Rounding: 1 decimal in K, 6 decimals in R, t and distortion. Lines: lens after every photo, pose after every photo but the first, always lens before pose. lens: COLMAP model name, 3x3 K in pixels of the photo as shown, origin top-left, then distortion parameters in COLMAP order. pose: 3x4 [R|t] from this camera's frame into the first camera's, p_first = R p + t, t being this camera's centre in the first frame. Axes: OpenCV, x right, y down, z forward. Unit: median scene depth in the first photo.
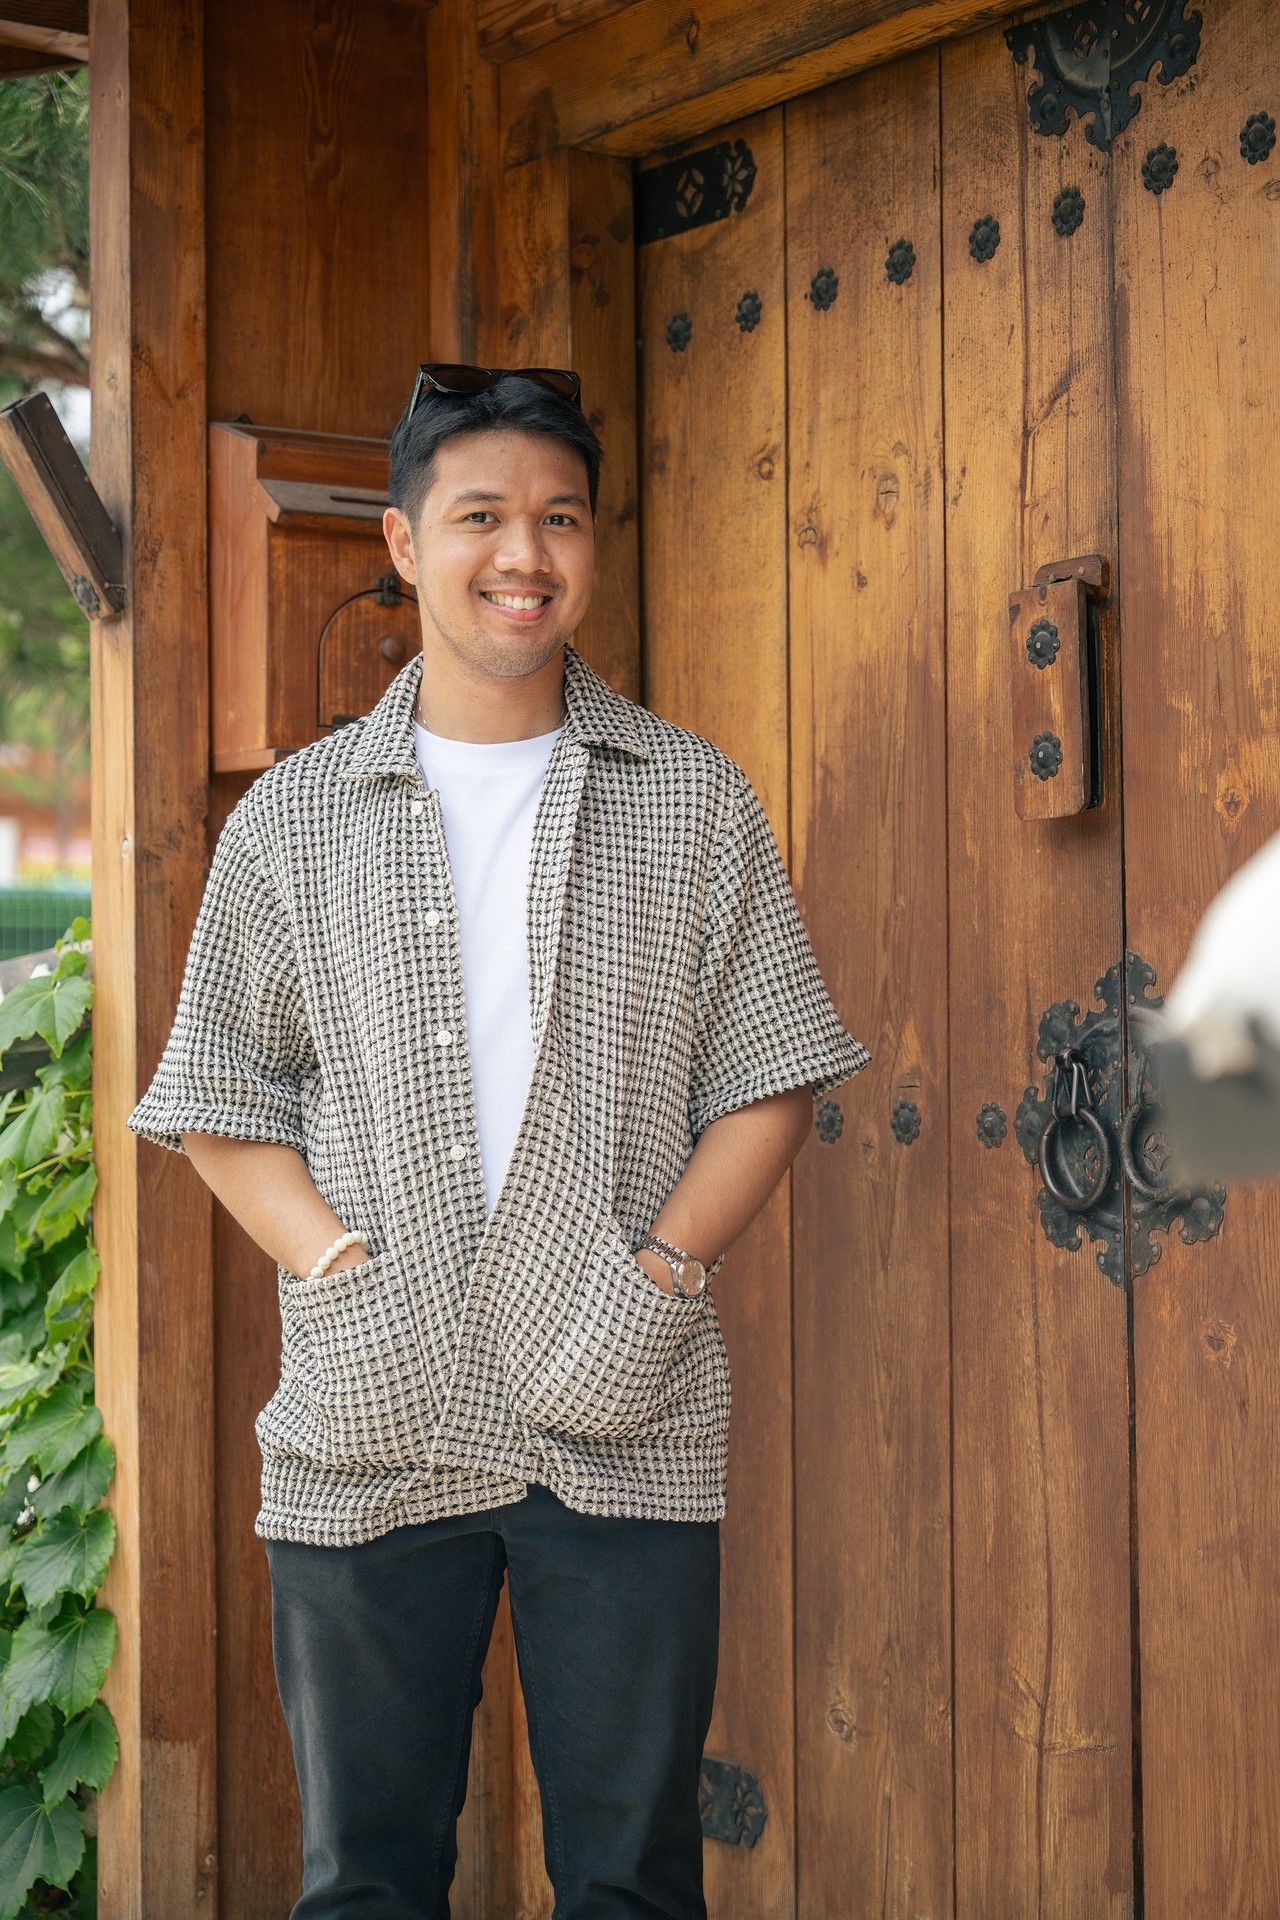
lens RADIAL K [[3479.9, 0, 639.8], [0, 3479.9, 963.5], [0, 0, 1]] dist [0.027395, 0.000000]
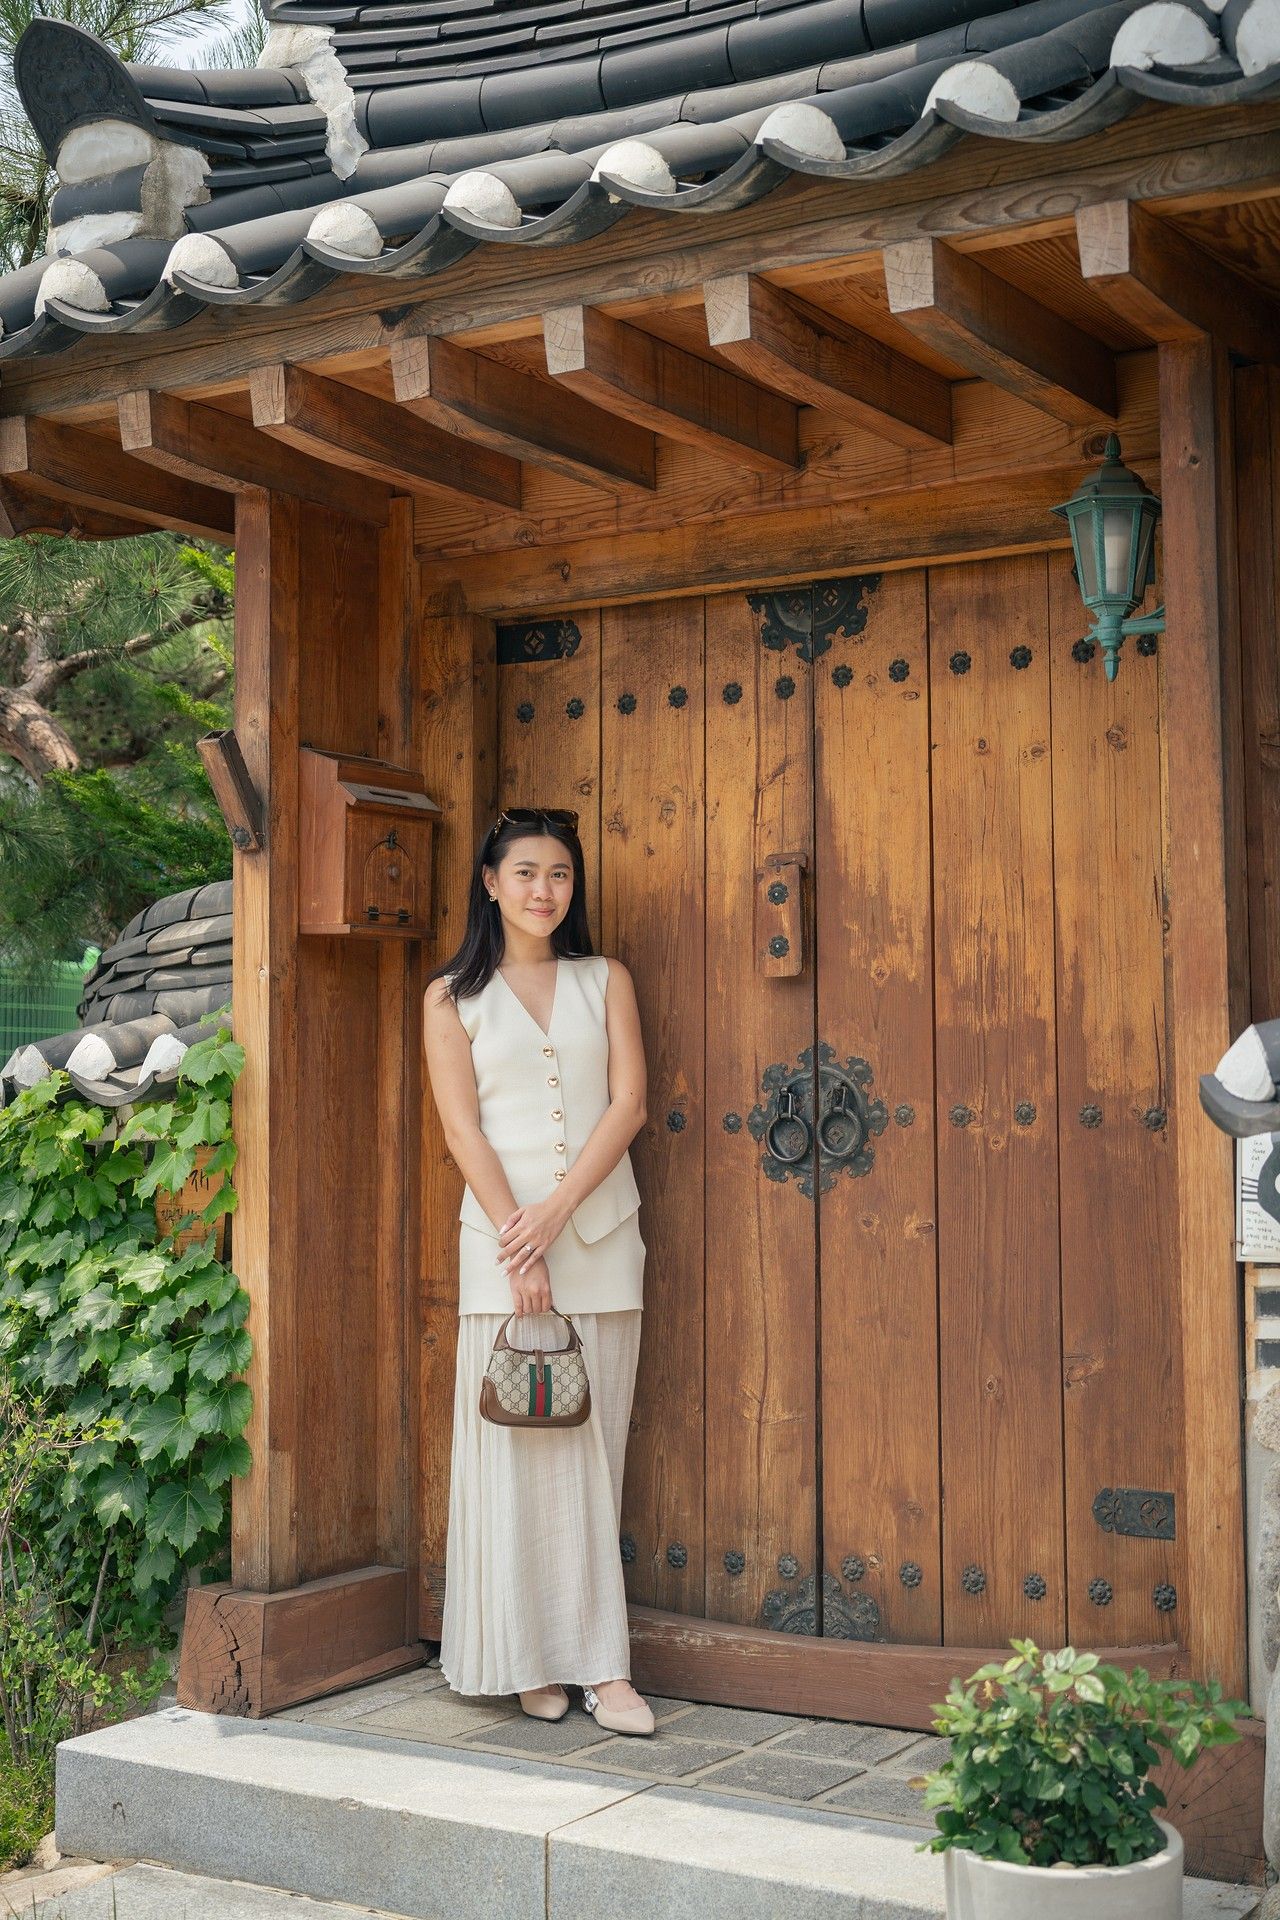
lens RADIAL K [[2639.6, 0, 640.4], [0, 2639.6, 956.5], [0, 0, 1]] dist [0.021436, 0.000000]
pose [[0.922706, 0.028091, 0.384480, -0.553043], [-0.019272, 0.999456, -0.026772, -0.009143], [-0.385023, 0.017293, 0.922745, -0.423432]]
